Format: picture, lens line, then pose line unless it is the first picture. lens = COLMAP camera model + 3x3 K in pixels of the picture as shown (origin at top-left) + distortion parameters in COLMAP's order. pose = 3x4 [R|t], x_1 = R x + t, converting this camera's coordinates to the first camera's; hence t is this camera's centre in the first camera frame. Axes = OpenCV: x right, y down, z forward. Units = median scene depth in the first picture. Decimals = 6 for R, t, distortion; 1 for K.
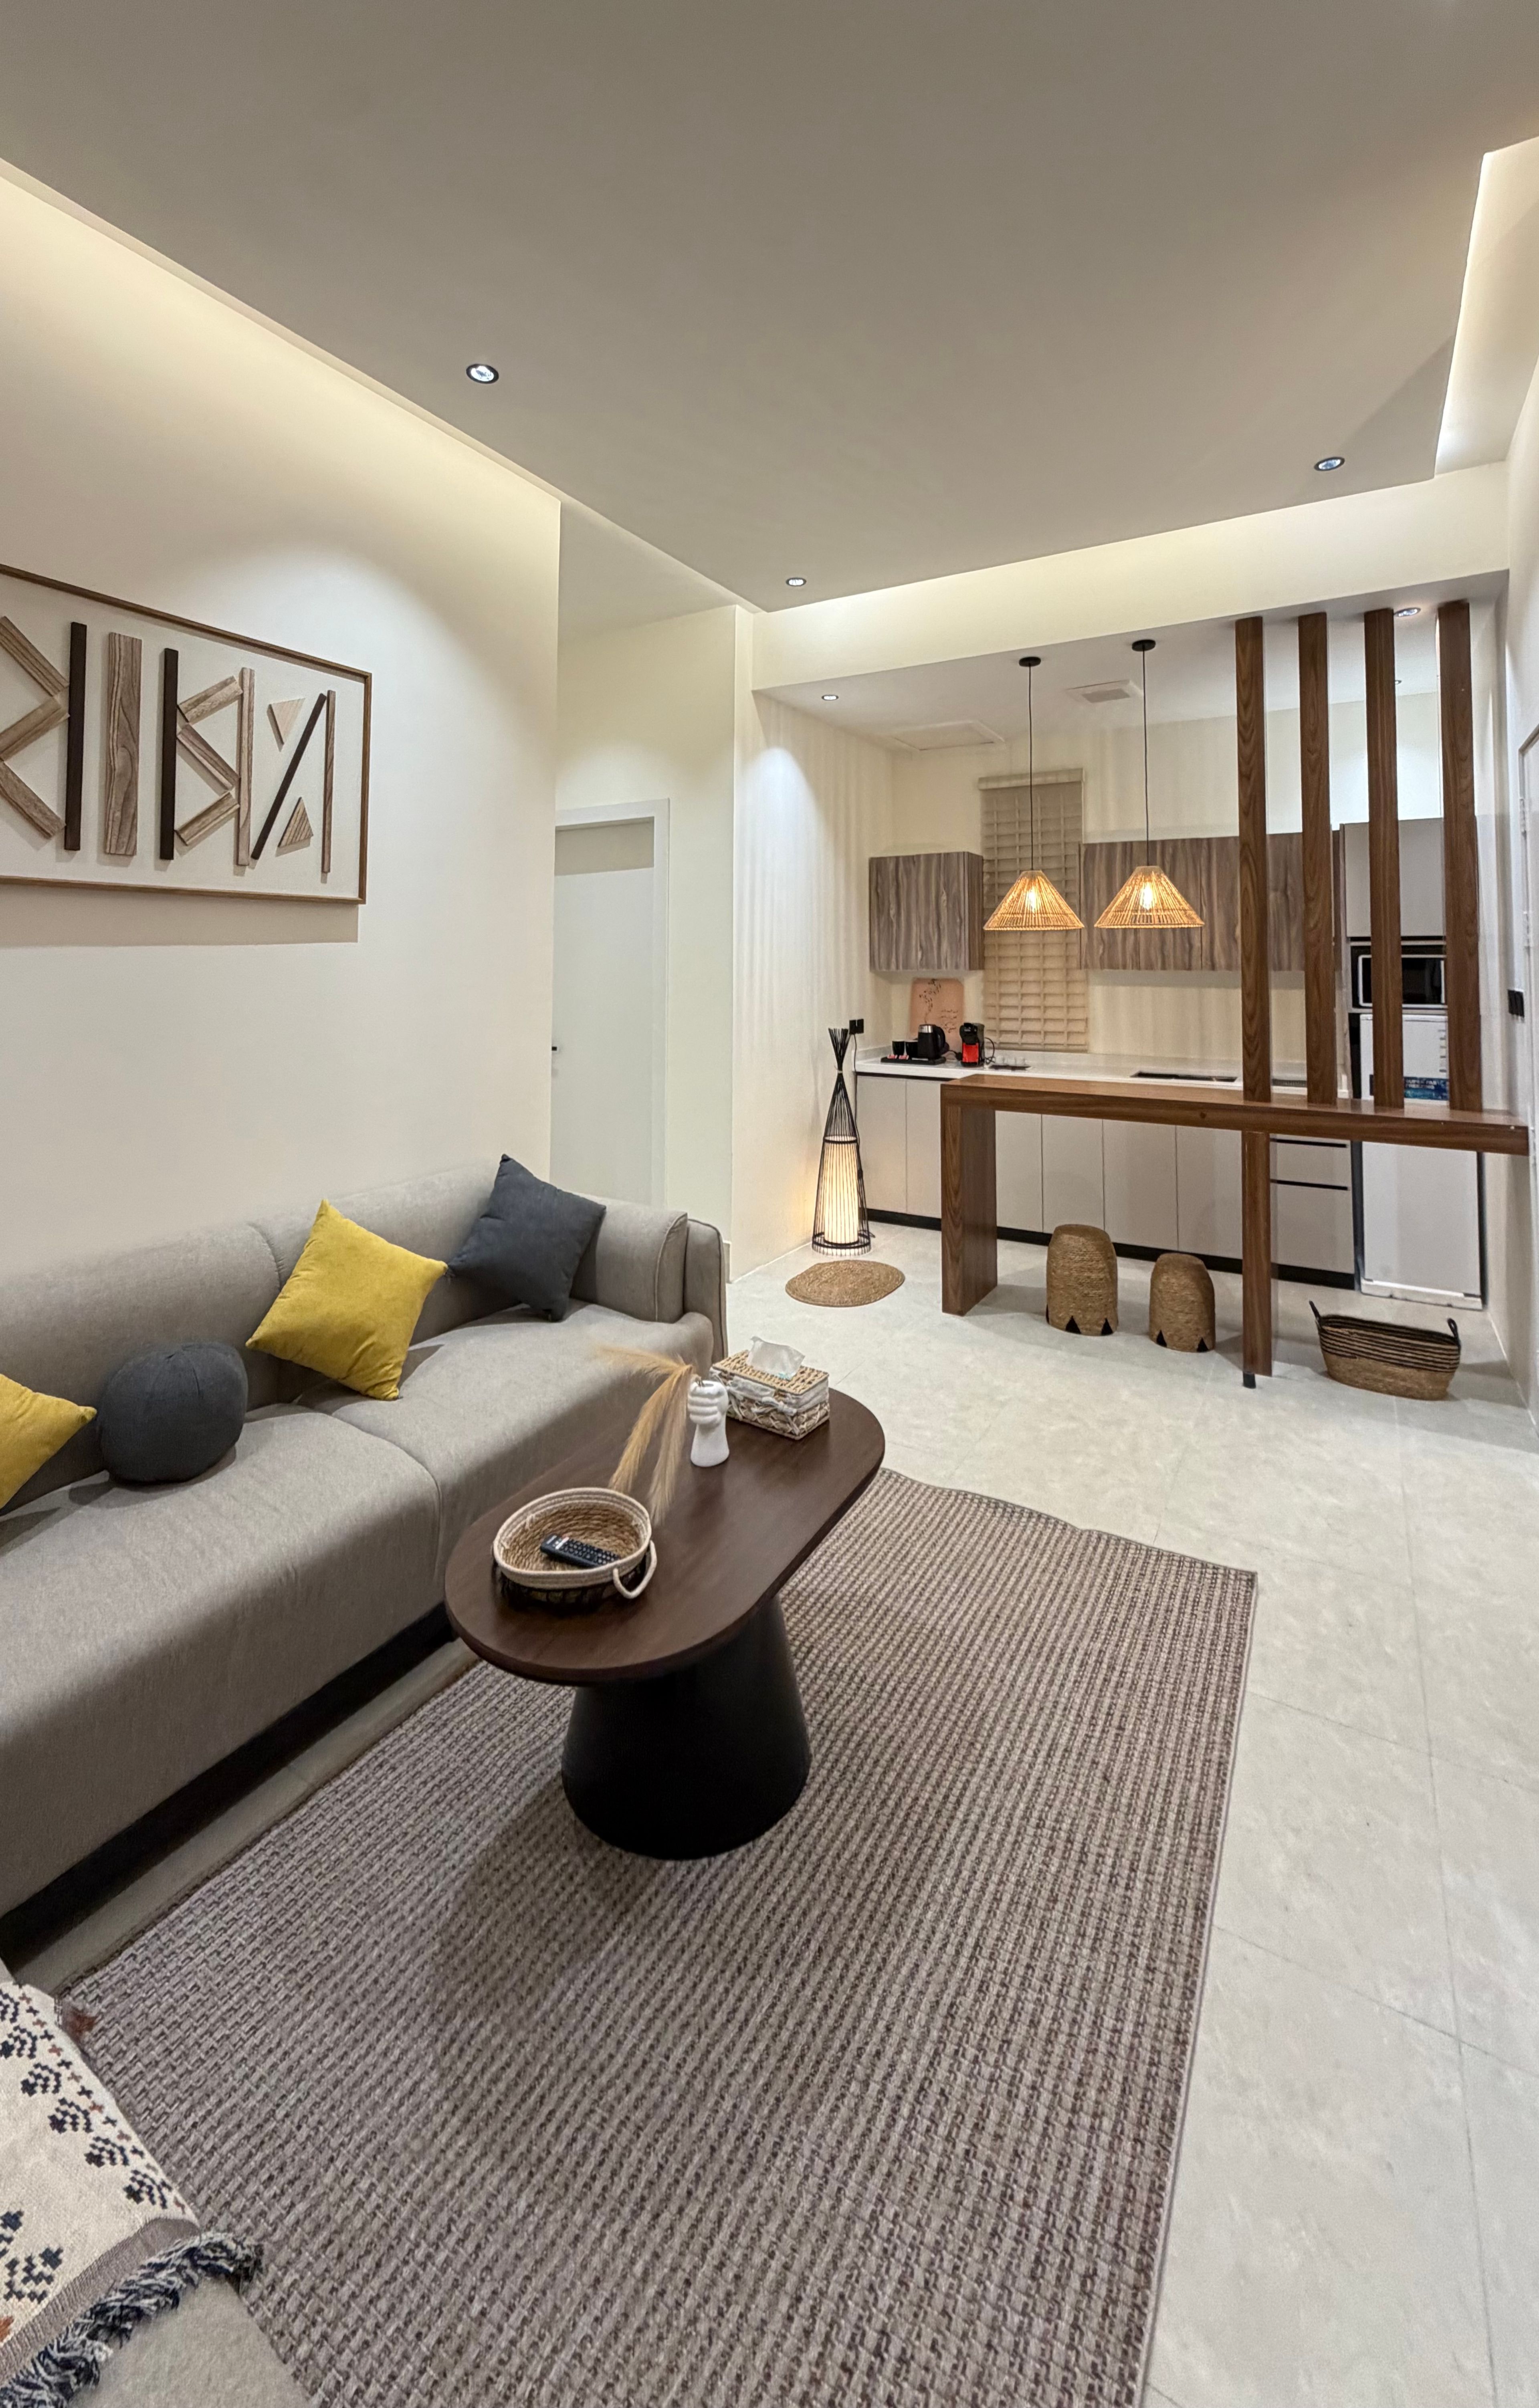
lens RADIAL K [[955.0, 0, 881.4], [0, 955.0, 1084.9], [0, 0, 1]] dist [-0.001285, -0.000102]
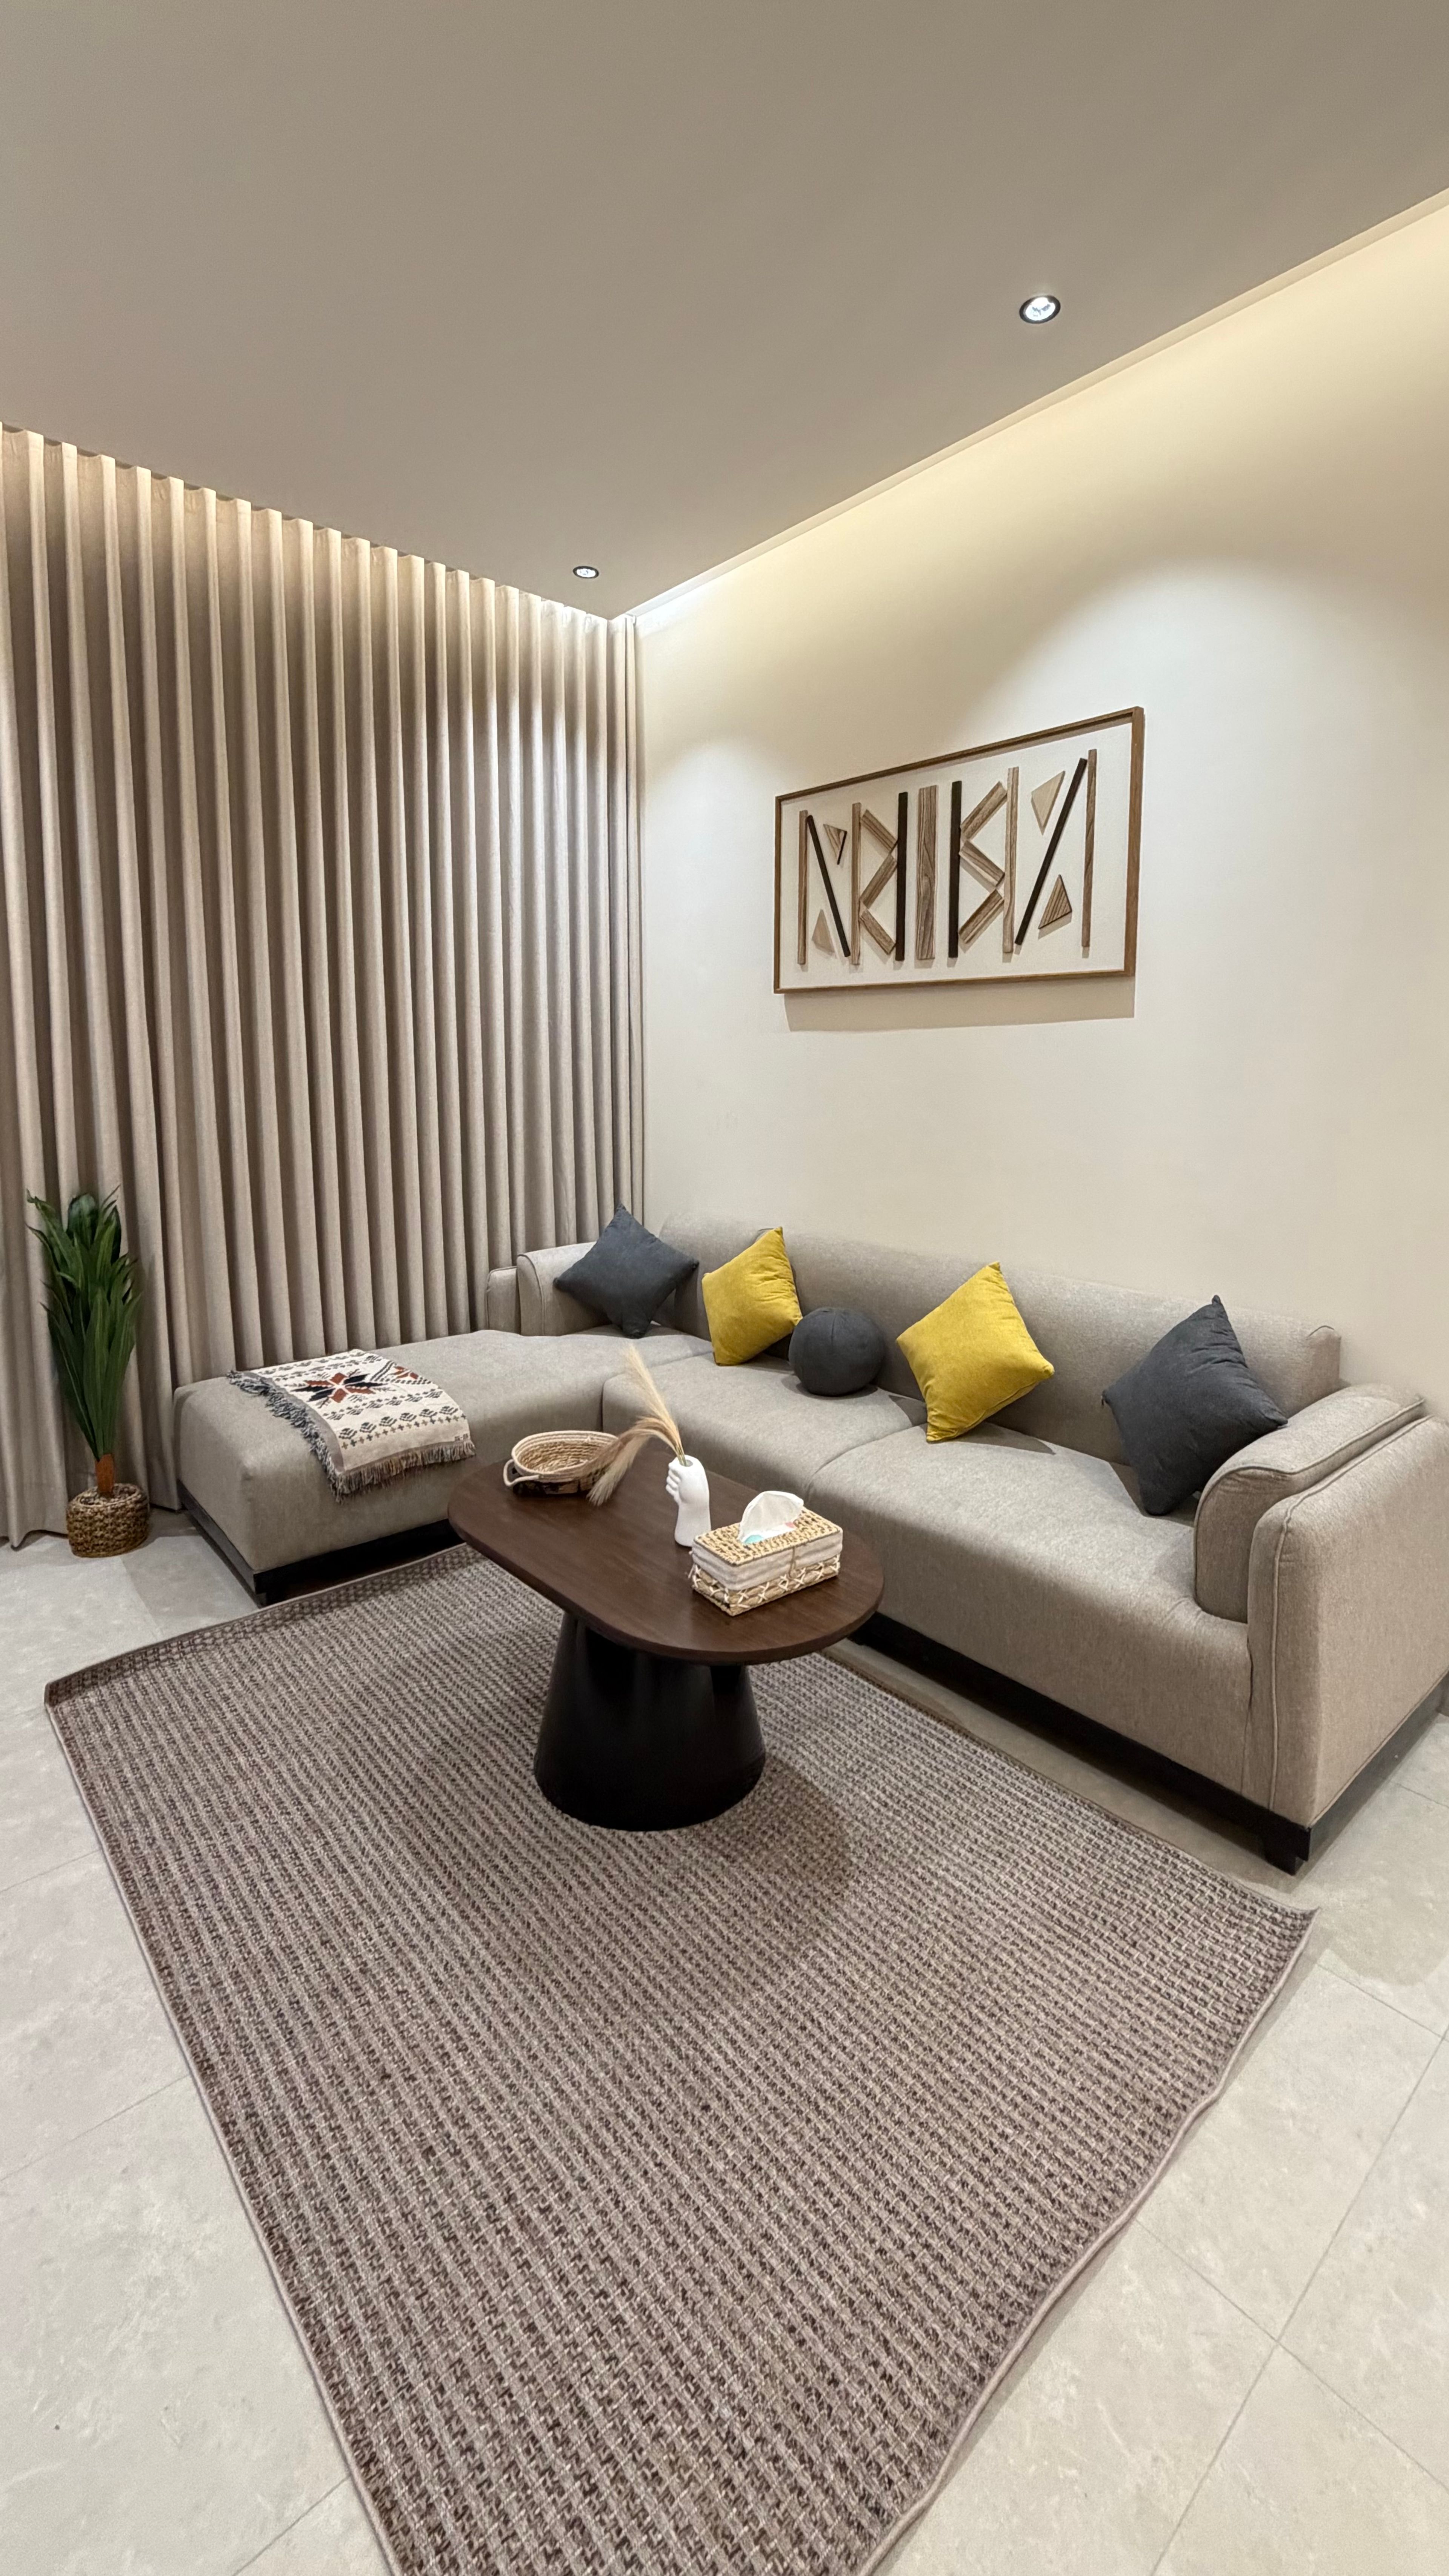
lens RADIAL K [[1041.4, 0, 724.5], [0, 1041.4, 1288.0], [0, 0, 1]] dist [0.000072, 0.000092]
pose [[-0.384566, 0.203107, -0.900476, 0.716715], [-0.121831, 0.955793, 0.267614, -0.151826], [0.915022, 0.212621, -0.342821, 1.314935]]
